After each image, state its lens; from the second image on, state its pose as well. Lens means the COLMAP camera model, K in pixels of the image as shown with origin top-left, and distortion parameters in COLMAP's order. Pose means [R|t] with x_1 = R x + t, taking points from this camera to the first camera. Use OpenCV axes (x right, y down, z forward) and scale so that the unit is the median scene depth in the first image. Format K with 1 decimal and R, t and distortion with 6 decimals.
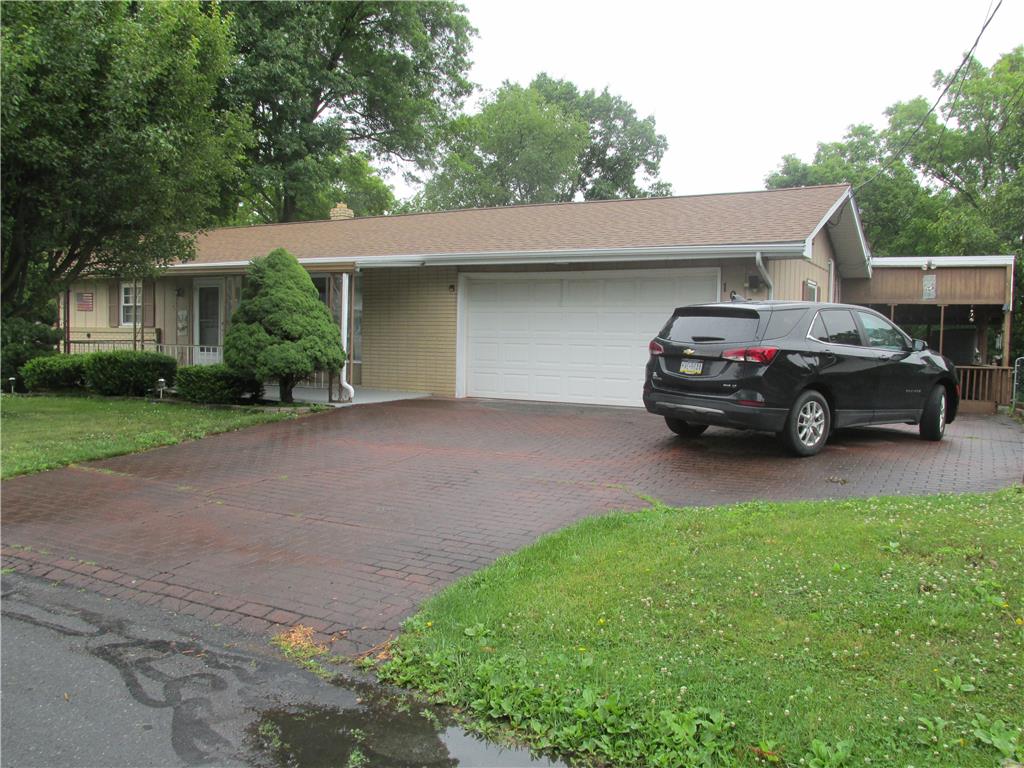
lens RADIAL K [[842.9, 0, 512.1], [0, 842.9, 379.7], [0, 0, 1]] dist [-0.062246, 0.037013]
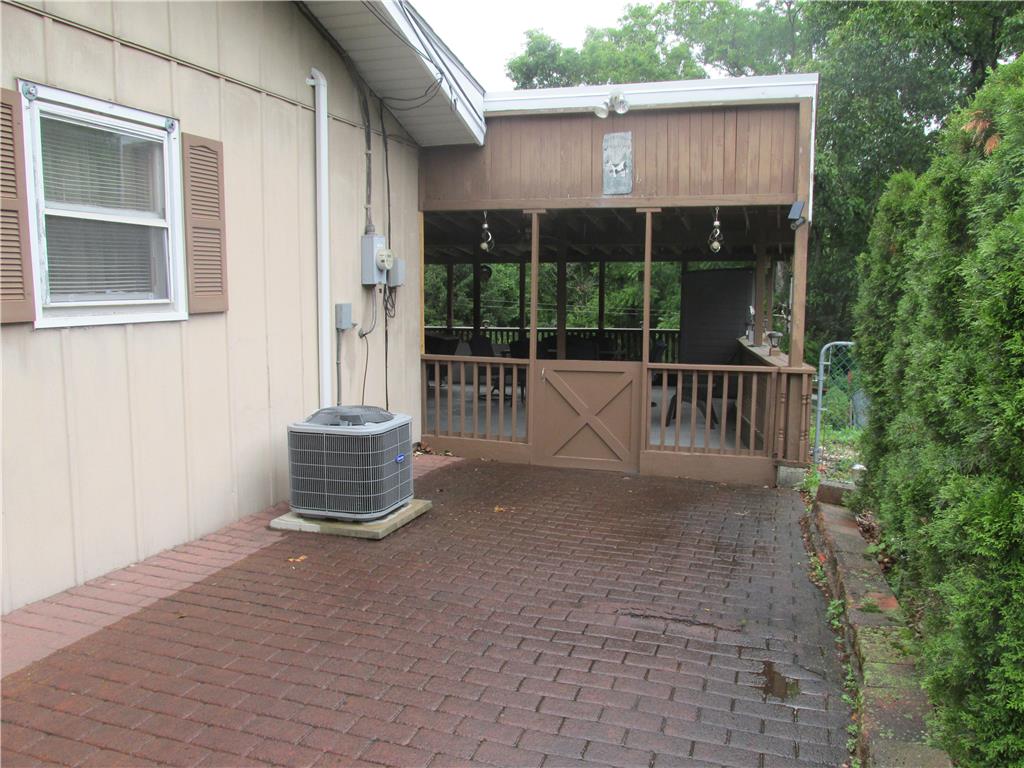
lens RADIAL K [[842.9, 0, 509.2], [0, 842.9, 385.6], [0, 0, 1]] dist [-0.062246, 0.037013]
pose [[0.981857, -0.037870, 0.185805, 0.382413], [0.023452, 0.996584, 0.079187, -0.040750], [-0.188169, -0.073393, 0.979390, 0.627804]]
